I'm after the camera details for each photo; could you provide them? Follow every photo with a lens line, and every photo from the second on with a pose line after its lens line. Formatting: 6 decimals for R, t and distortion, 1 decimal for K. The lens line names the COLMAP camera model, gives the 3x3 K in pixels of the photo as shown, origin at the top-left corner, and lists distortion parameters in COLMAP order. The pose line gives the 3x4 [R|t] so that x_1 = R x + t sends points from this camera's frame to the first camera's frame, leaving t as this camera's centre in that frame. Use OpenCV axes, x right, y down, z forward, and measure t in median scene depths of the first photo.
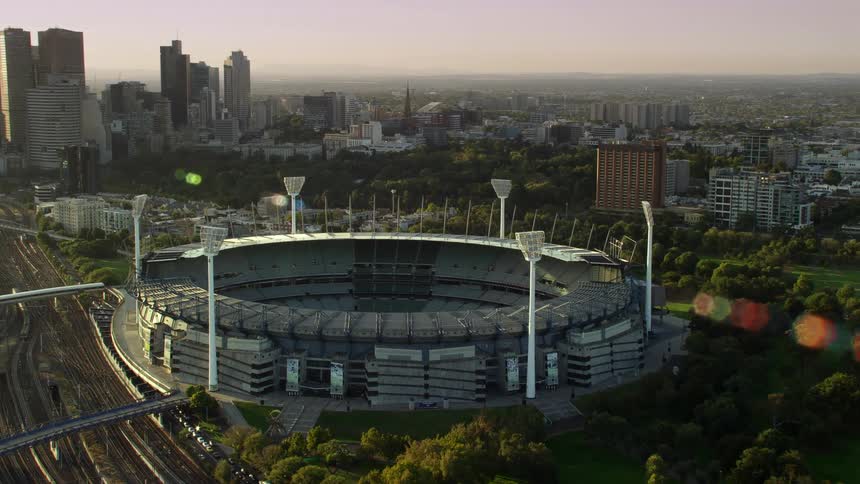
lens RADIAL K [[1103.6, 0, 430.0], [0, 1103.6, 242.0], [0, 0, 1]] dist [0.009310, 0.056560]
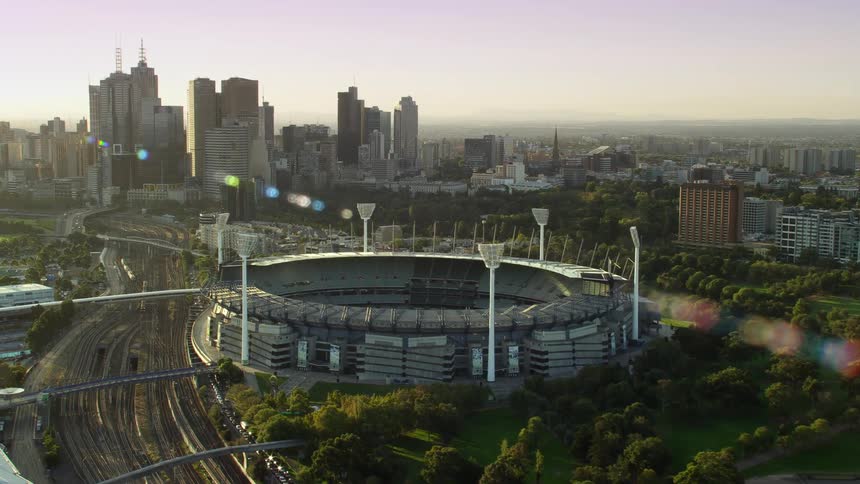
lens RADIAL K [[1103.6, 0, 430.0], [0, 1103.6, 242.0], [0, 0, 1]] dist [0.009310, 0.056560]
pose [[0.981581, 0.024005, -0.189532, 0.235056], [-0.031596, 0.998811, -0.037133, 0.032946], [0.188415, 0.042437, 0.981172, -0.194335]]
